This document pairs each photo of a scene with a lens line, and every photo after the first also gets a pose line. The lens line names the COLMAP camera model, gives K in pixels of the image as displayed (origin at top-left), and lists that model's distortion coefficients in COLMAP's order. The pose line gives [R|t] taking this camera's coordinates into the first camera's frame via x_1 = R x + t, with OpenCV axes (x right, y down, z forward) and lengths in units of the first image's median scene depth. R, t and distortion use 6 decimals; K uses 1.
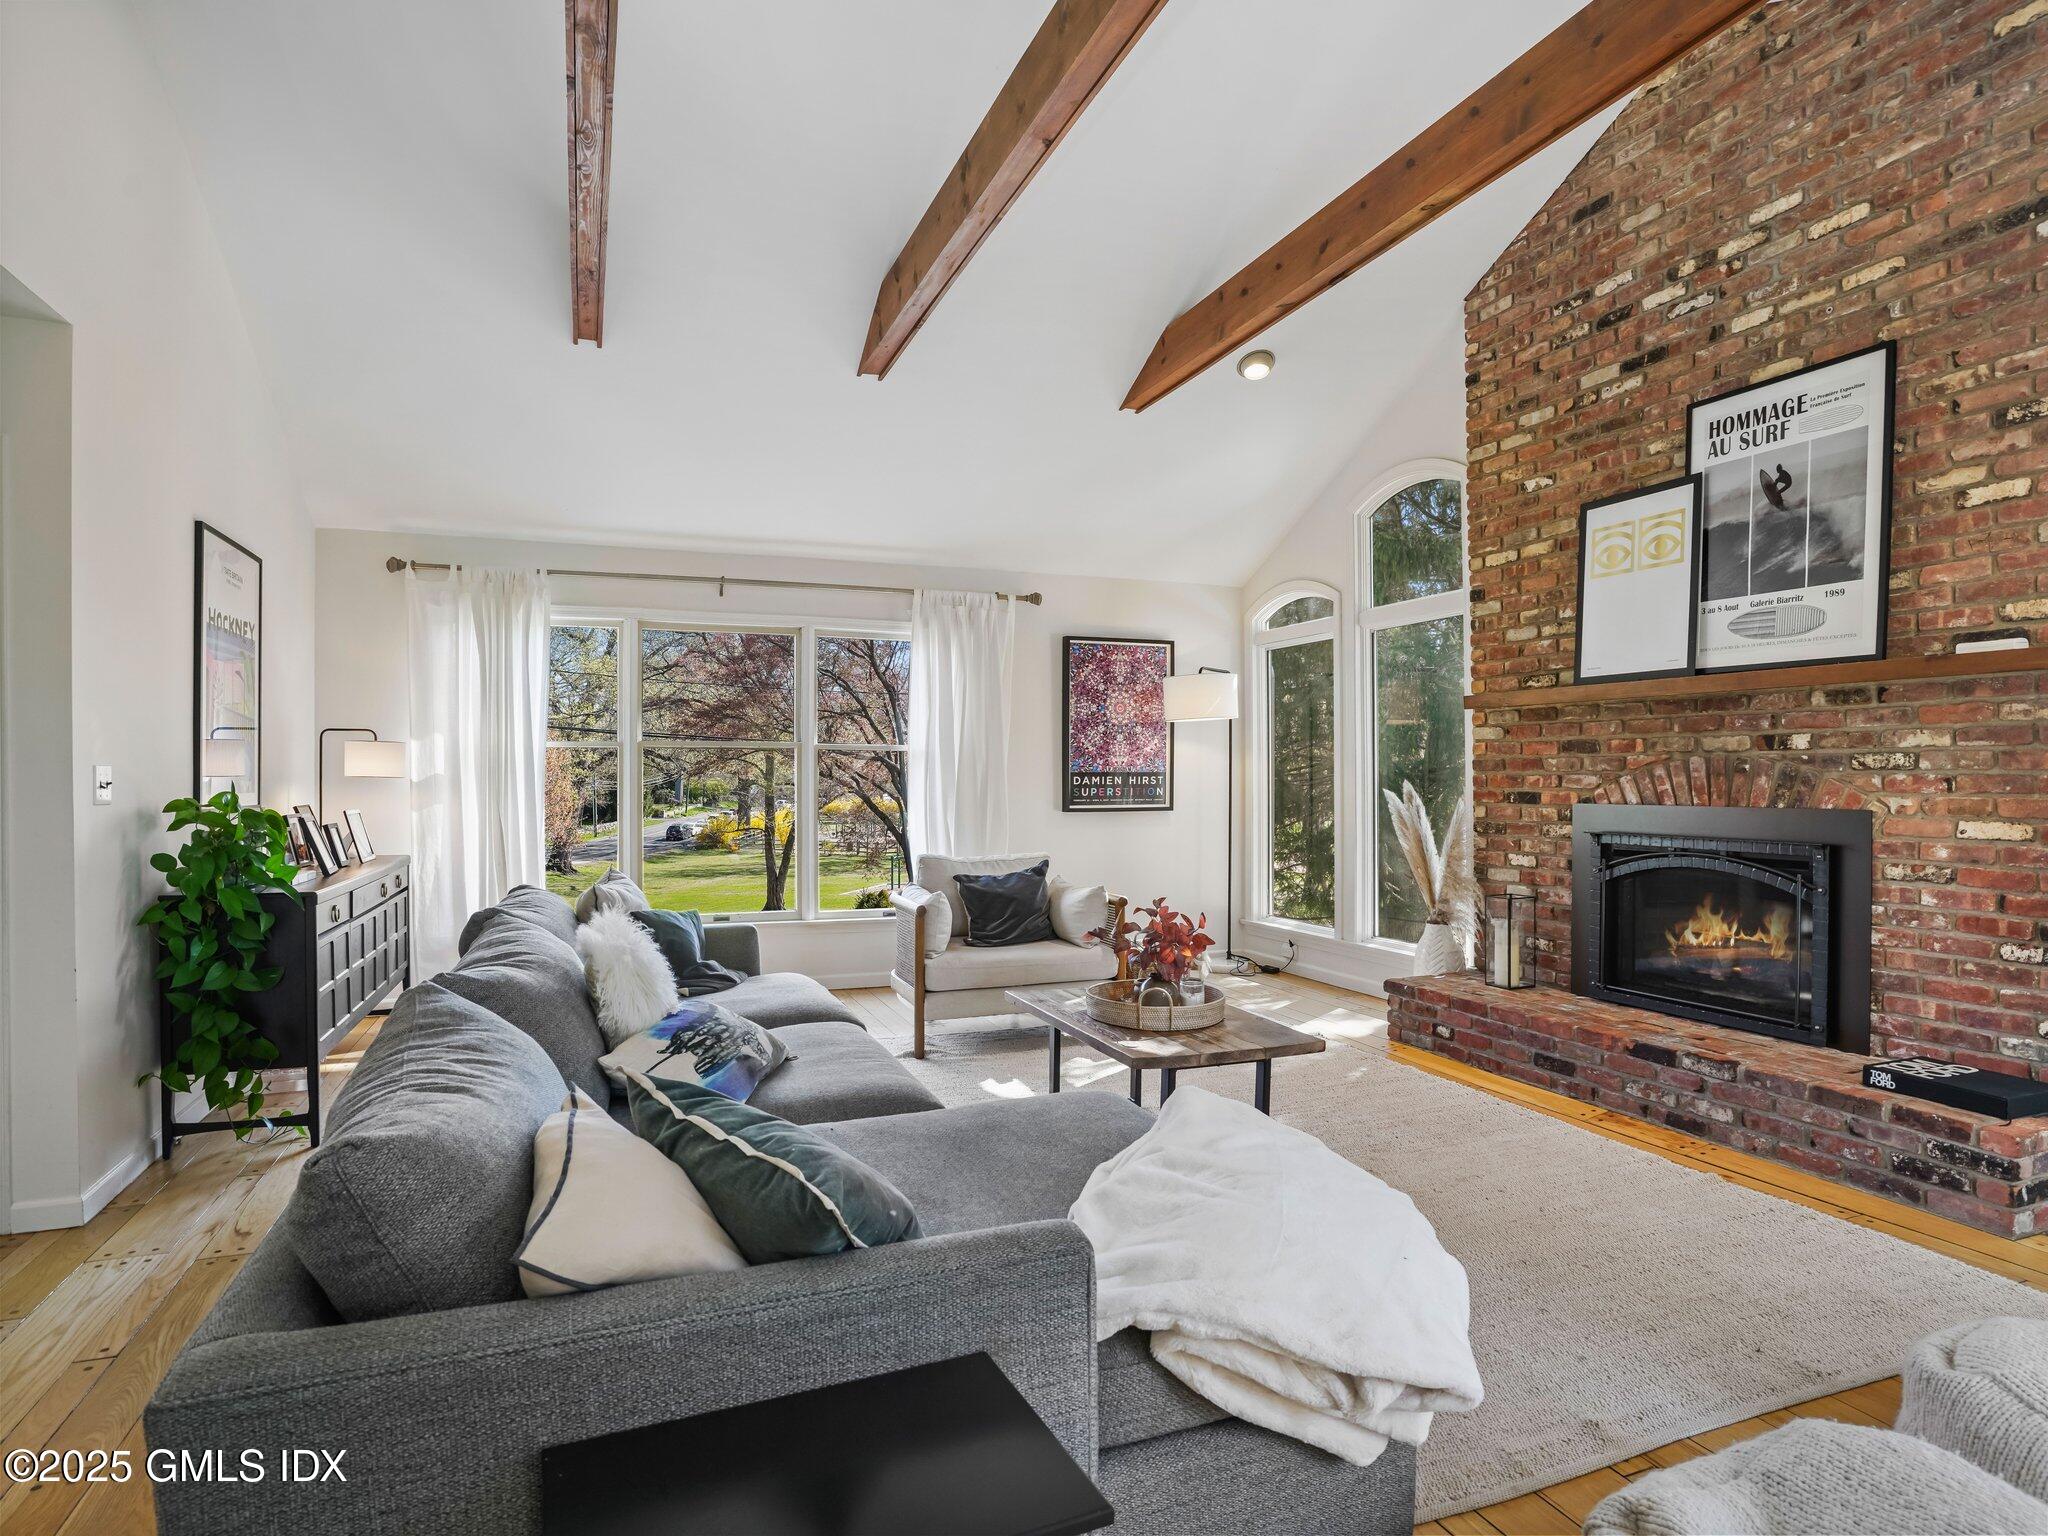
lens RADIAL K [[1140.4, 0, 1024.0], [0, 1140.4, 768.0], [0, 0, 1]] dist [-0.069911, 0.044389]
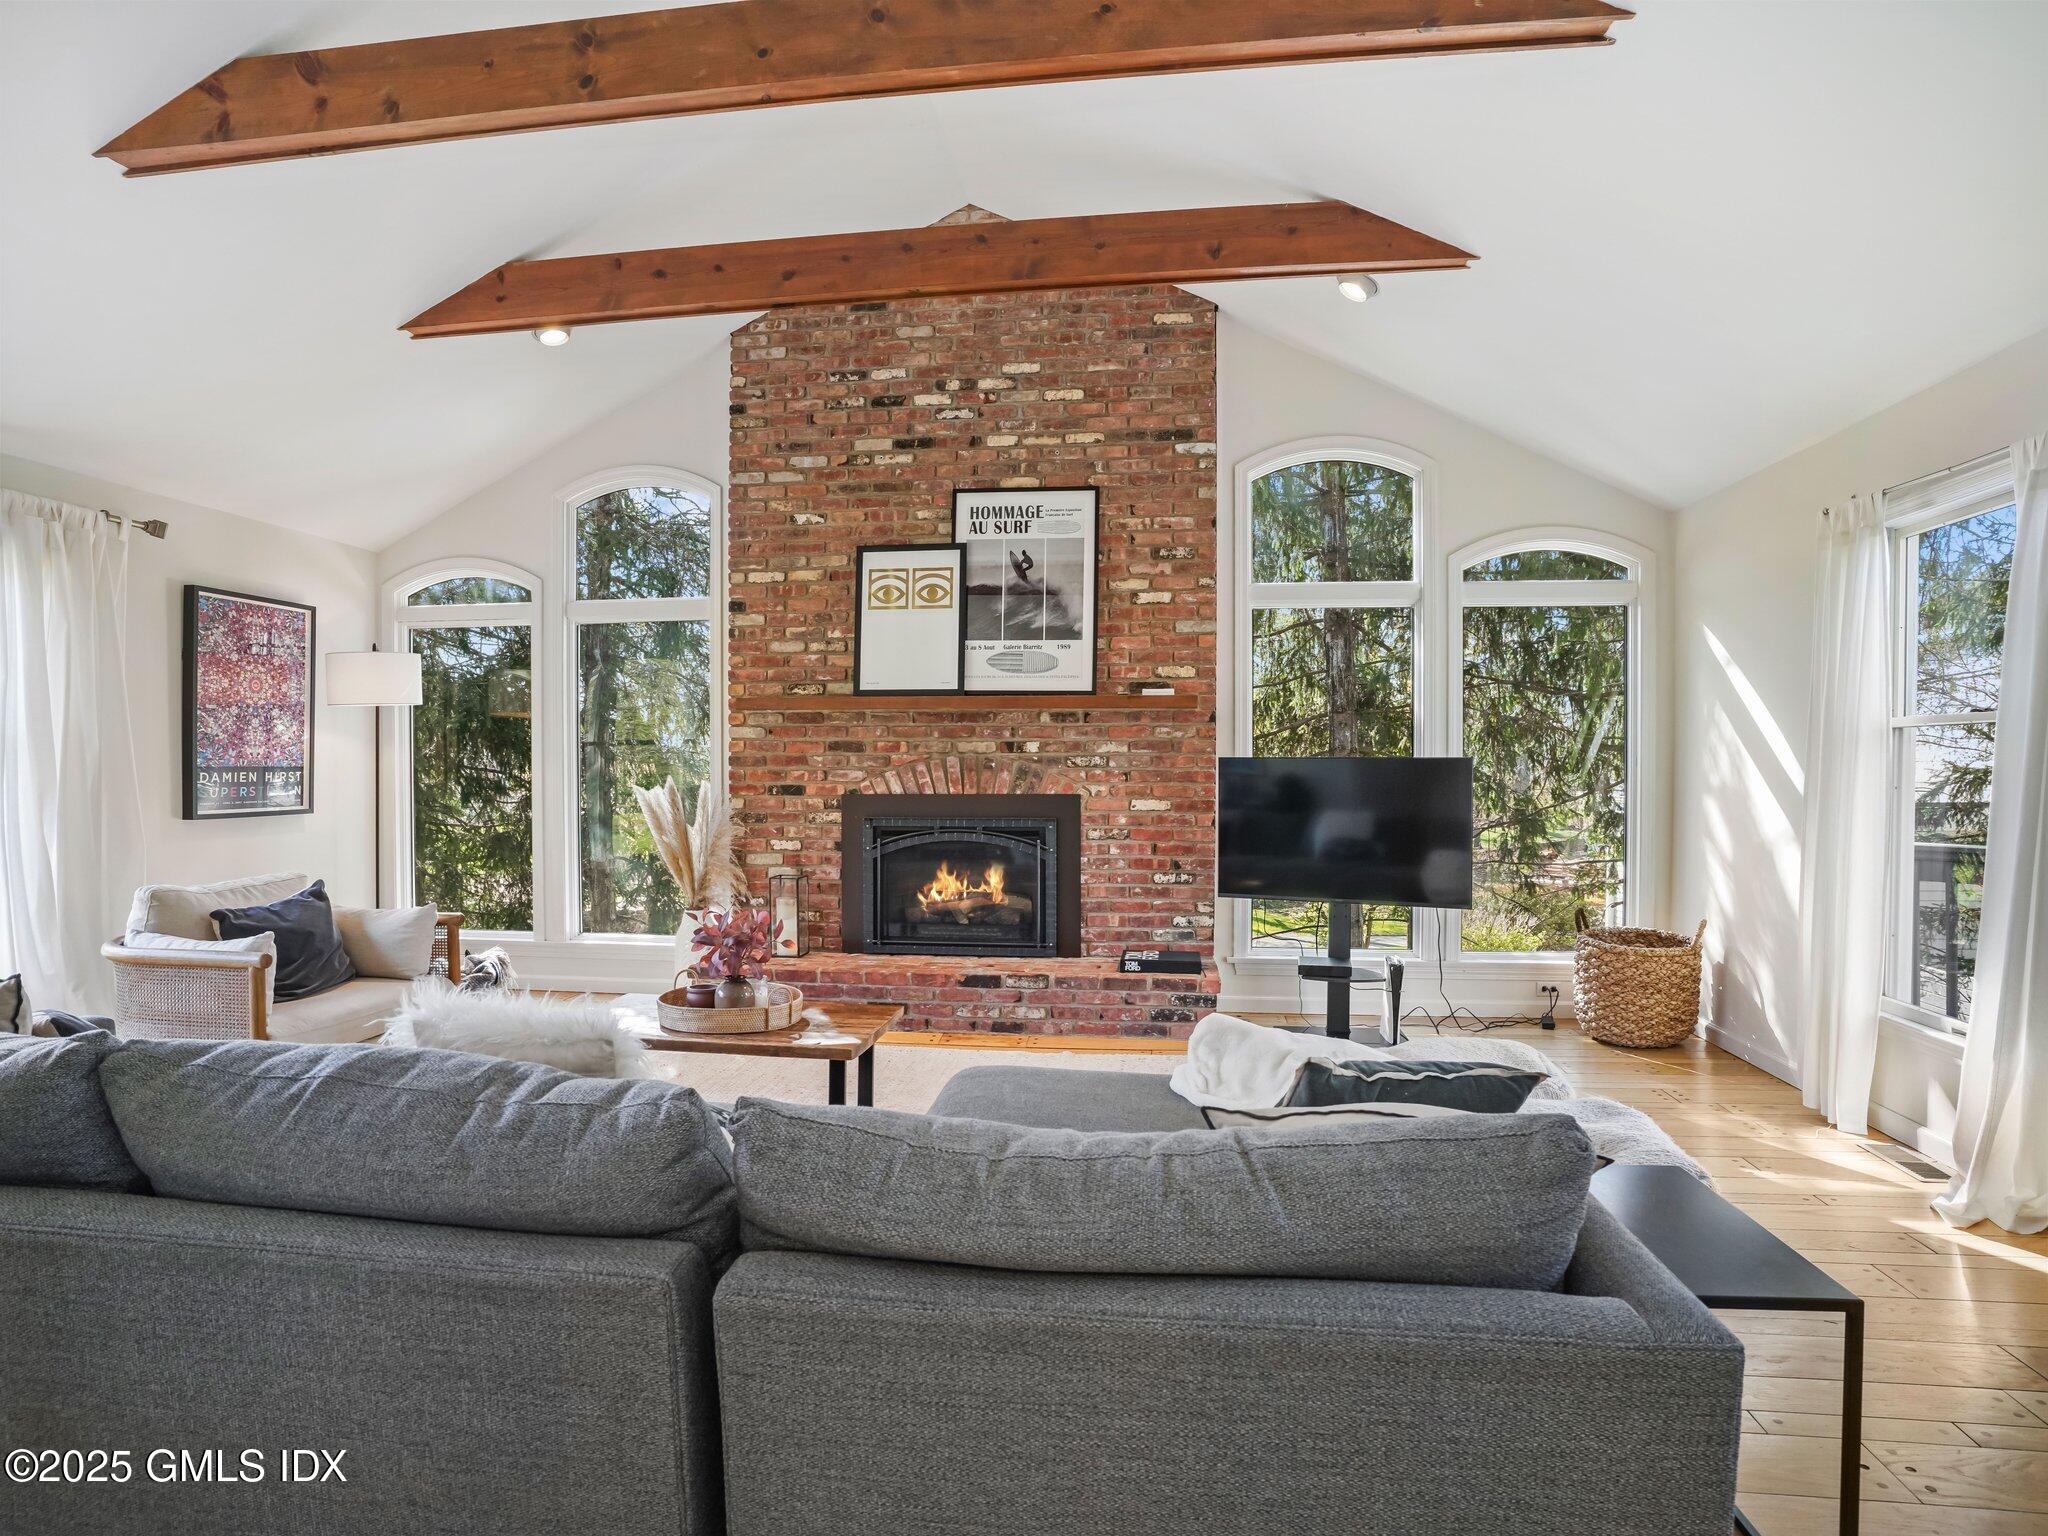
lens RADIAL K [[1140.4, 0, 1024.0], [0, 1140.4, 768.0], [0, 0, 1]] dist [-0.069911, 0.044389]
pose [[0.491619, -0.000463, 0.870810, -0.538052], [-0.005848, 0.999976, 0.003833, -0.002355], [-0.870791, -0.006977, 0.491605, 0.270477]]
